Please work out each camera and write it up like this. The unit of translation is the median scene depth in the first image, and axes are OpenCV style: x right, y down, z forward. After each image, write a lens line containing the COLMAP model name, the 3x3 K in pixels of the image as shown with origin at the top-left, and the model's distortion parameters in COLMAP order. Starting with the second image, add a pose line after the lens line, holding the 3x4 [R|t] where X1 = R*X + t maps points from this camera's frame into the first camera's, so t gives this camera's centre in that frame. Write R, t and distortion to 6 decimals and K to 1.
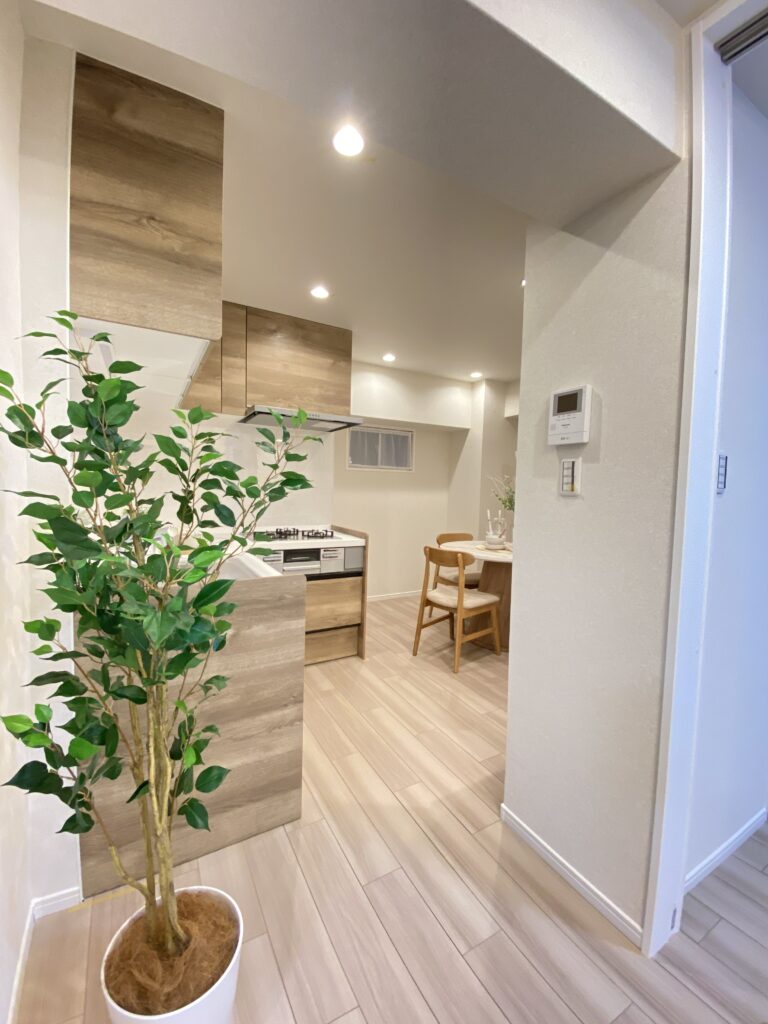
lens RADIAL K [[414.0, 0, 384.1], [0, 414.0, 510.4], [0, 0, 1]] dist [0.025604, -0.023519]
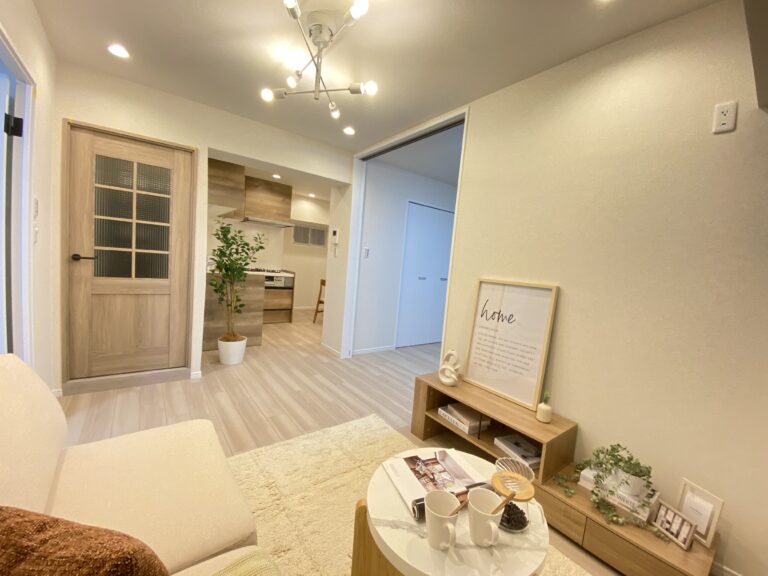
lens RADIAL K [[310.5, 0, 387.1], [0, 310.5, 288.9], [0, 0, 1]] dist [0.025604, -0.023519]
pose [[0.987376, 0.042994, 0.152446, 0.249888], [-0.048472, 0.998299, 0.032403, 0.078495], [-0.150793, -0.039383, 0.987781, -1.018780]]
